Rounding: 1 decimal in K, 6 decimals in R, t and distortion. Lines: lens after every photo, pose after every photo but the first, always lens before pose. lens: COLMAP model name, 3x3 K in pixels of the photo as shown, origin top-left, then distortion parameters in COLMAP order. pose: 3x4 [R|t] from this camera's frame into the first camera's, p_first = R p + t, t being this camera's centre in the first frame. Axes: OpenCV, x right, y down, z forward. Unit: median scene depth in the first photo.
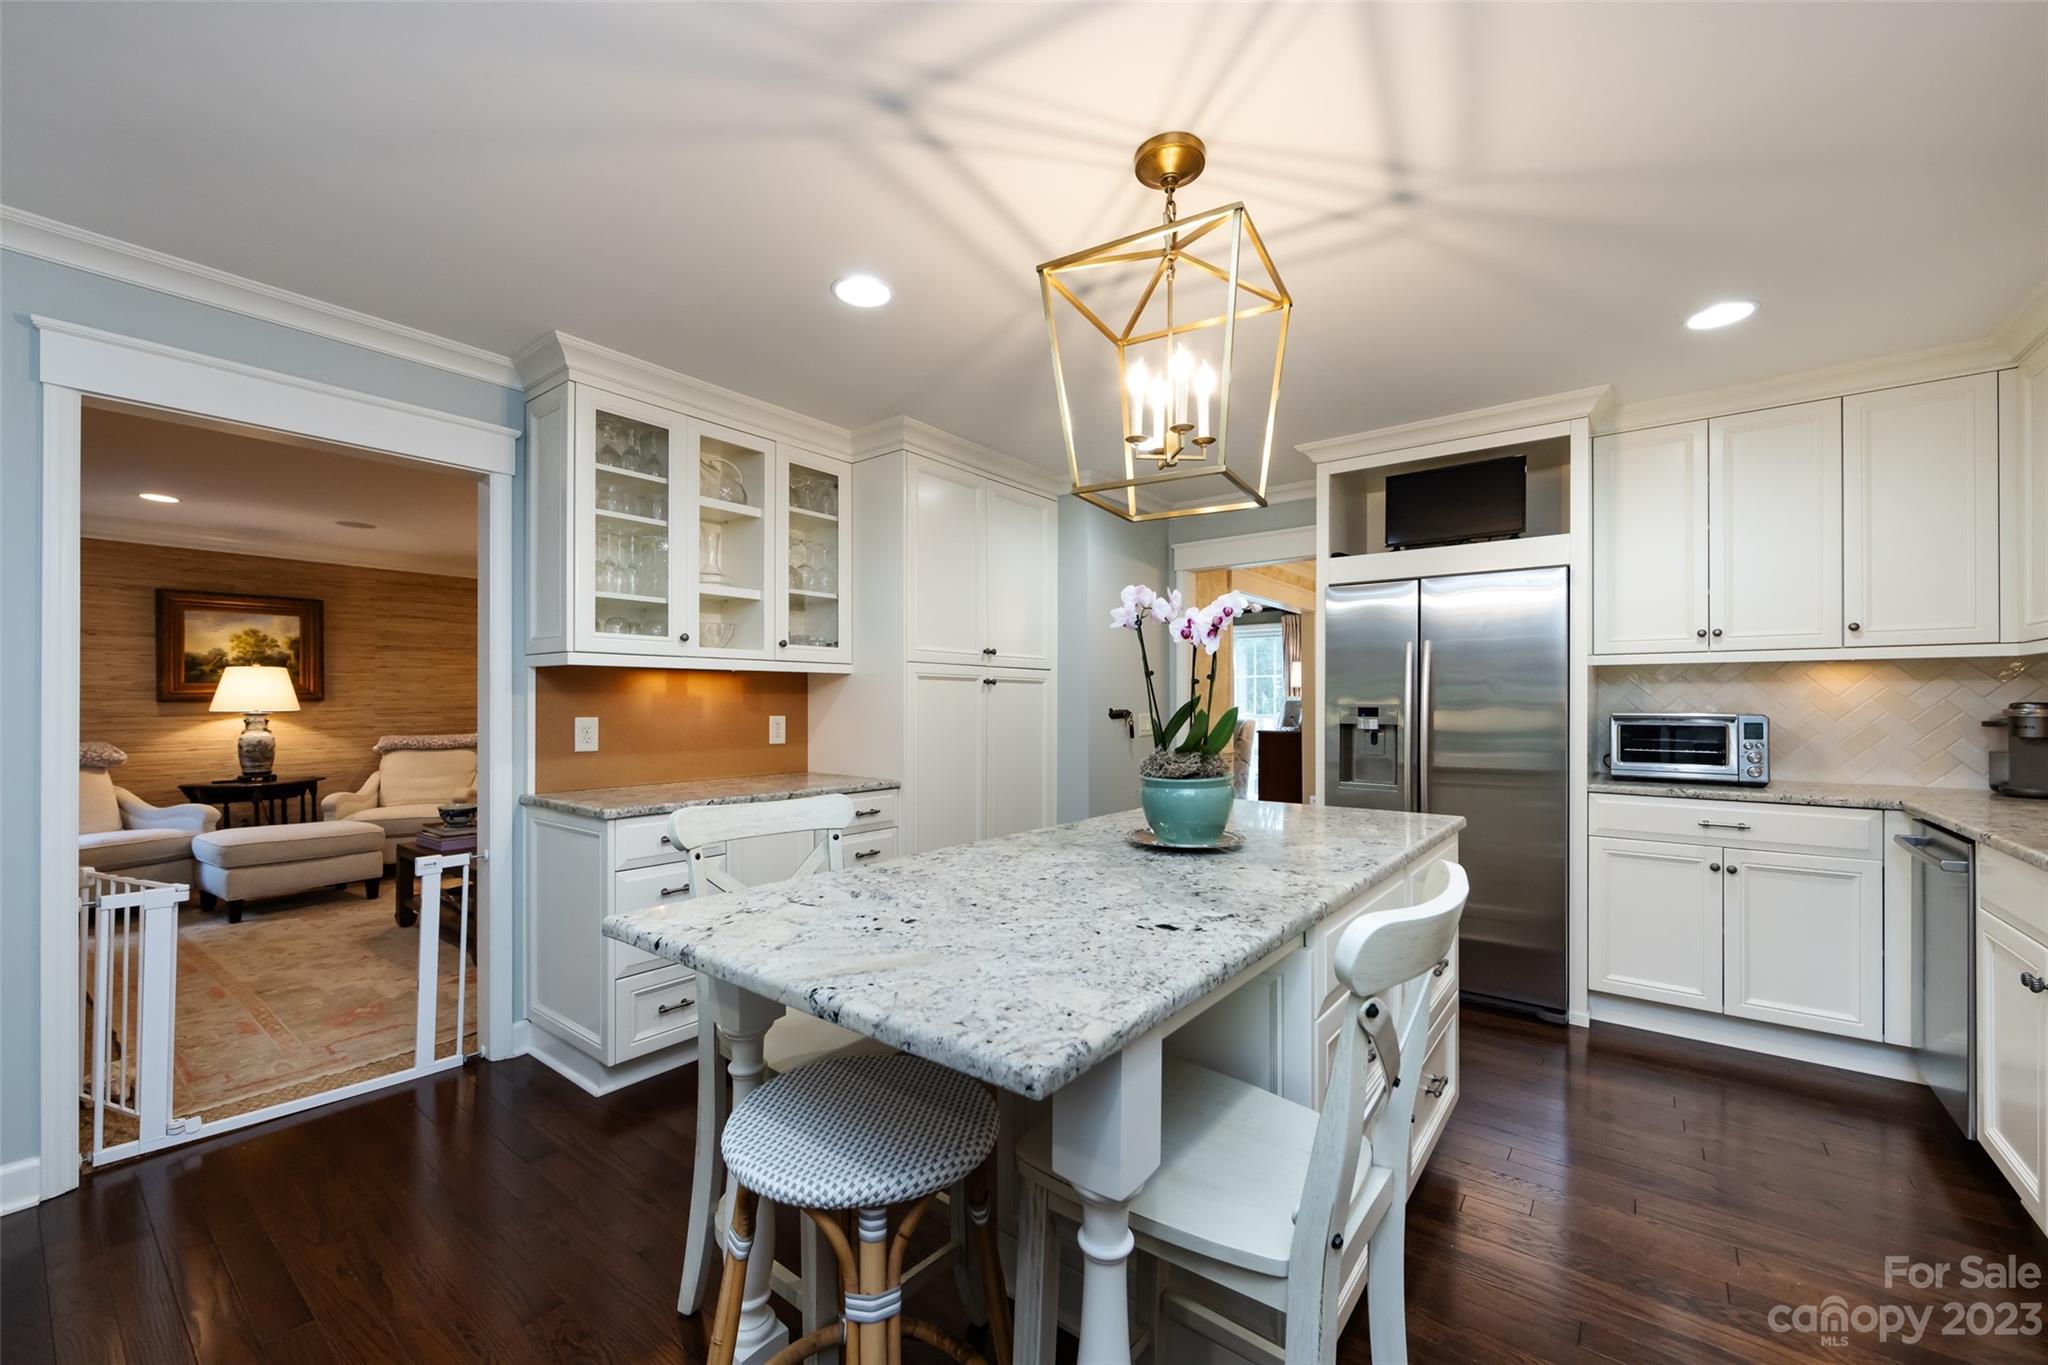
lens RADIAL K [[807.6, 0, 1036.6], [0, 807.6, 700.1], [0, 0, 1]] dist [-0.001957, 0.000481]
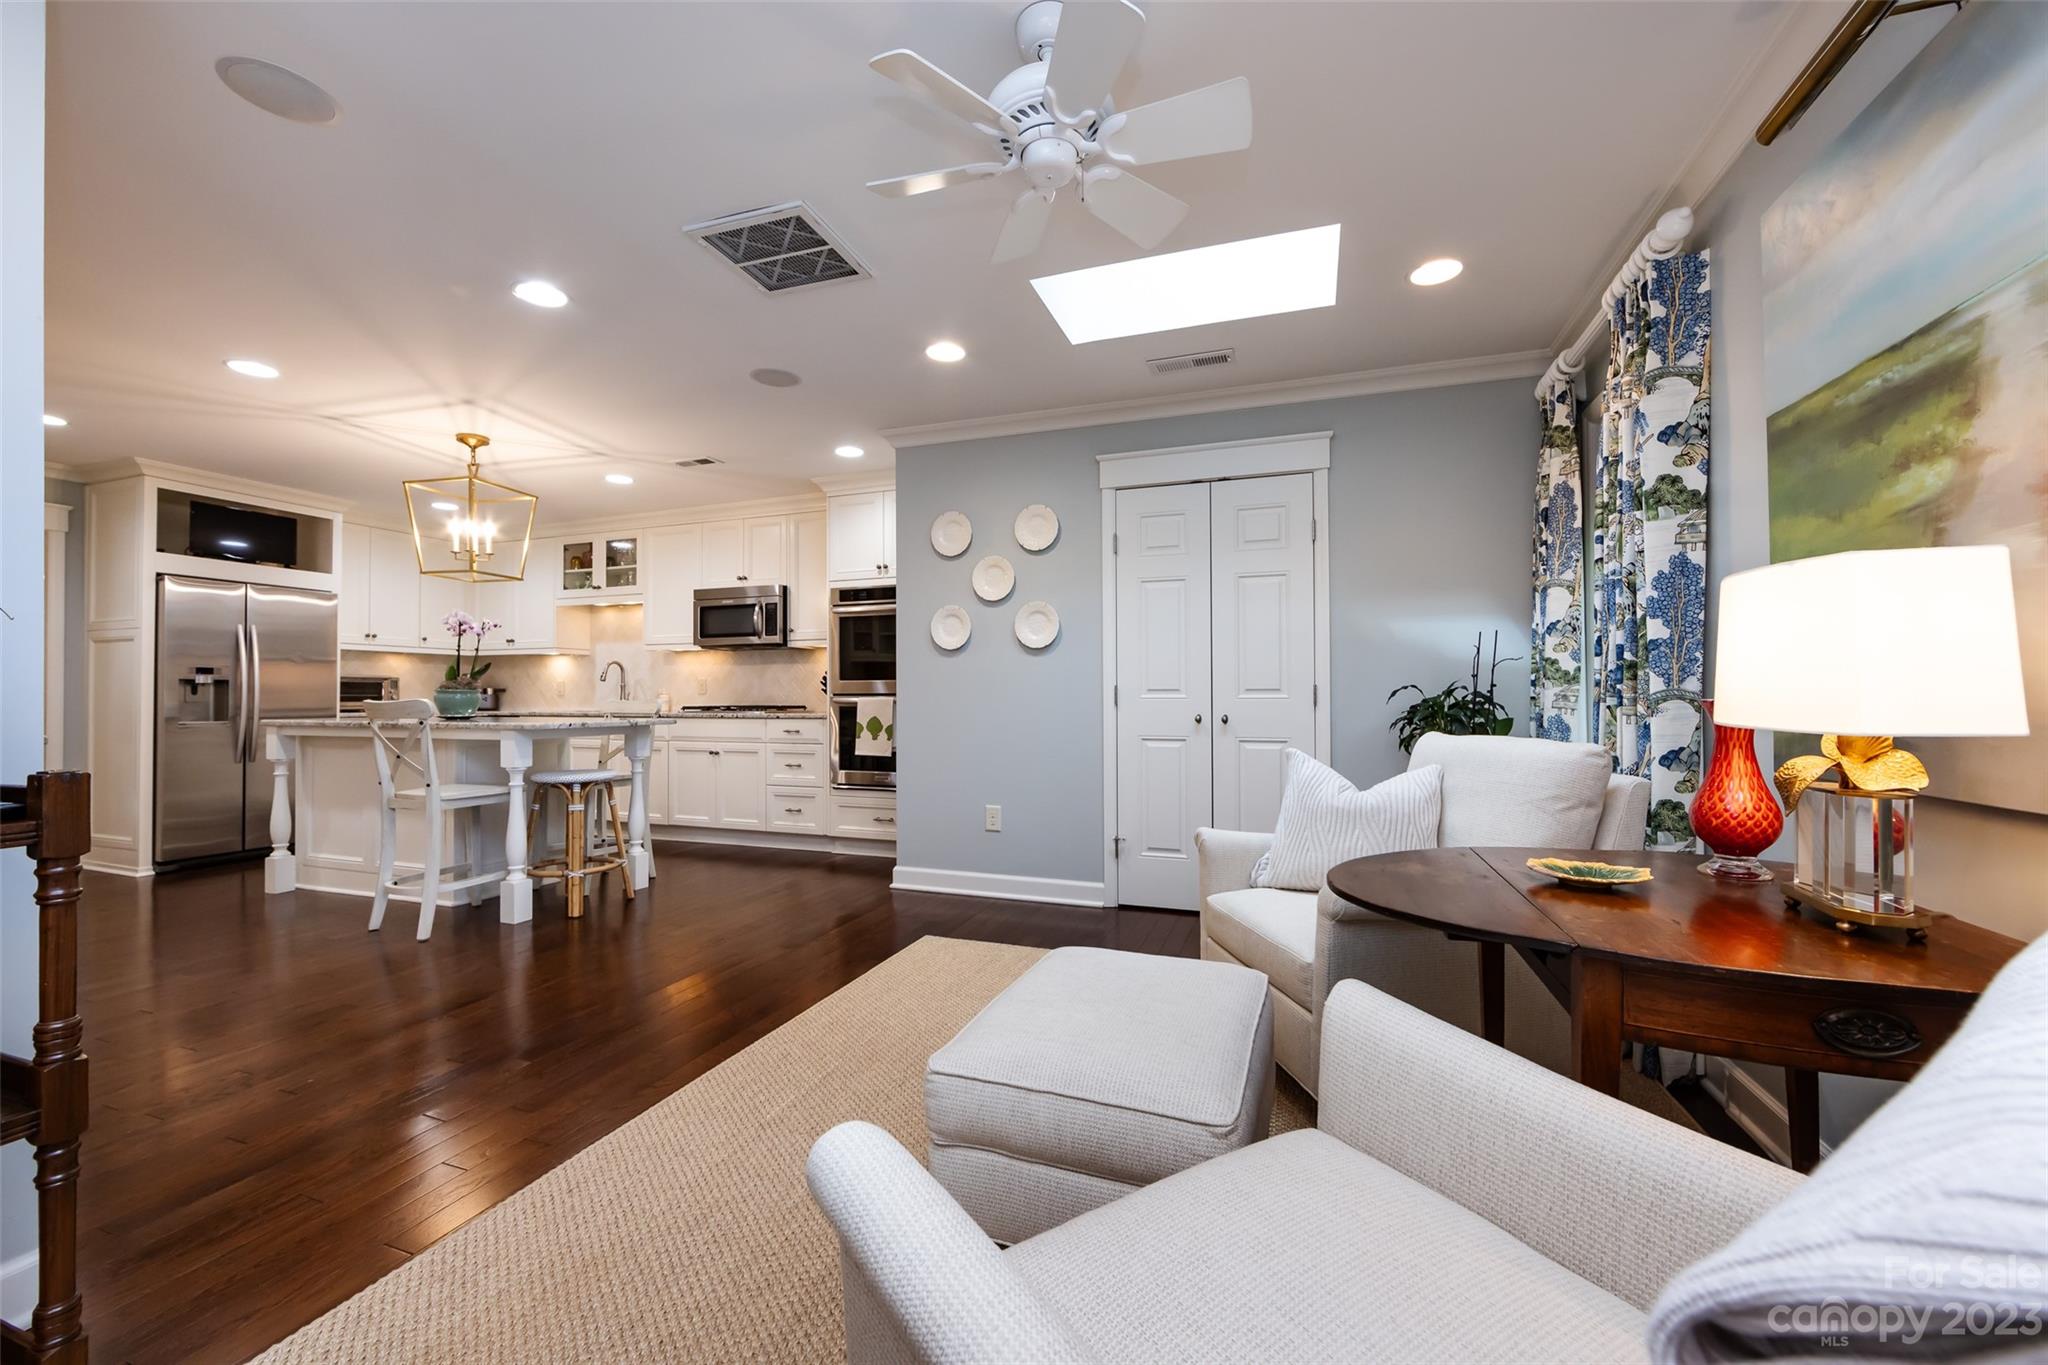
lens RADIAL K [[807.6, 0, 1015.6], [0, 807.6, 688.7], [0, 0, 1]] dist [-0.001957, 0.000481]
pose [[-0.302324, 0.011042, 0.953141, -1.509306], [-0.000836, 0.999929, -0.011850, 0.068746], [-0.953205, -0.004379, -0.302293, 0.091418]]
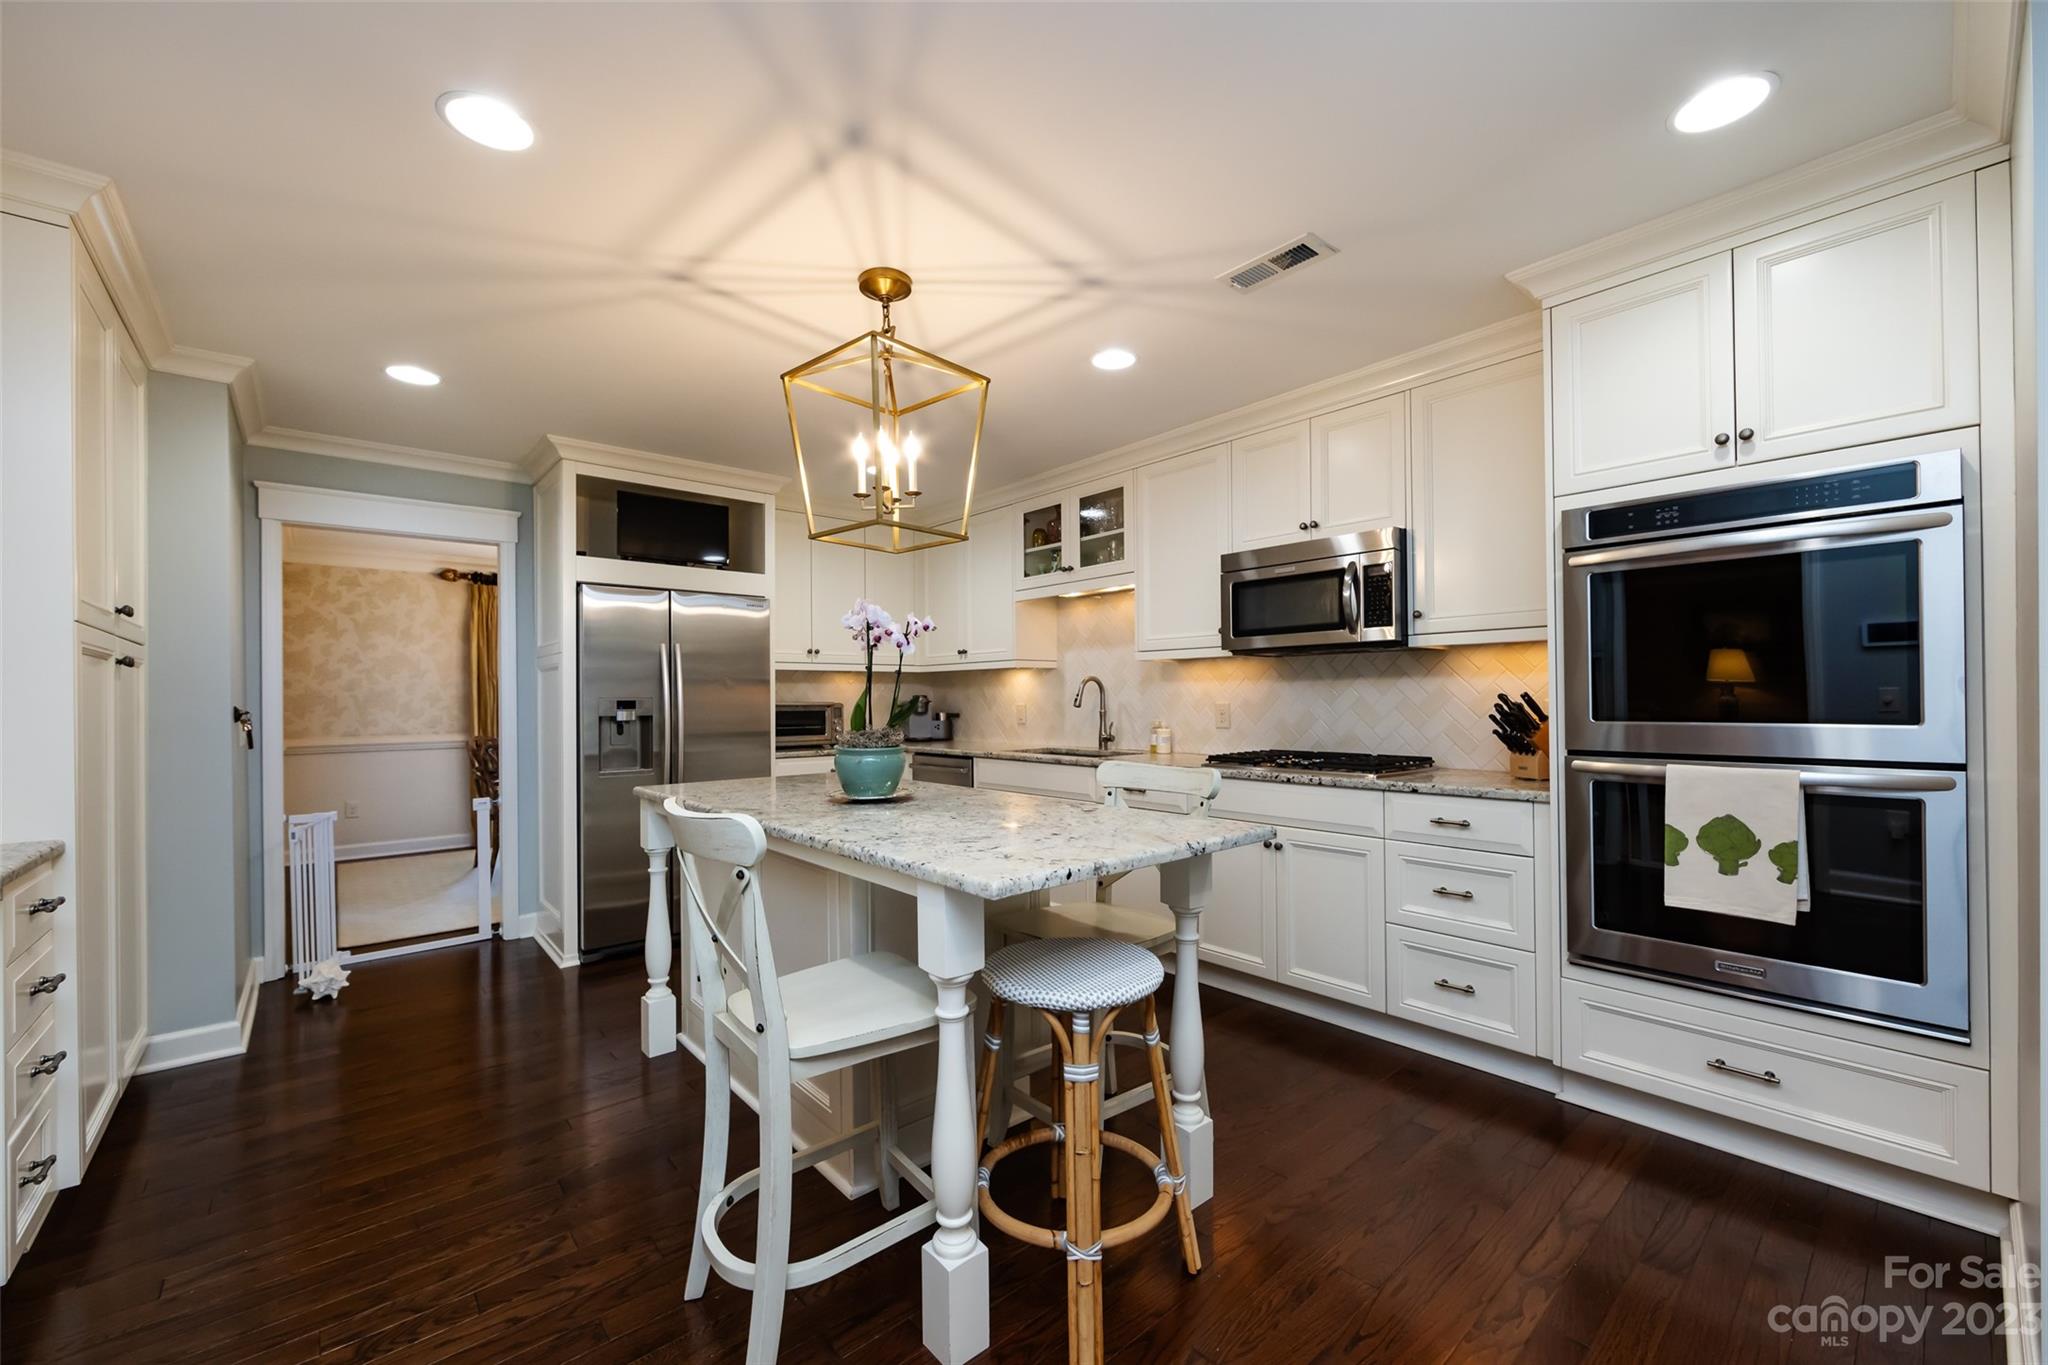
lens RADIAL K [[807.6, 0, 1019.1], [0, 807.6, 706.5], [0, 0, 1]] dist [-0.001957, 0.000481]
pose [[0.196267, -0.012527, 0.980471, -0.624597], [0.005766, 0.999916, 0.011622, 0.008684], [-0.980534, 0.003372, 0.196322, 0.295621]]
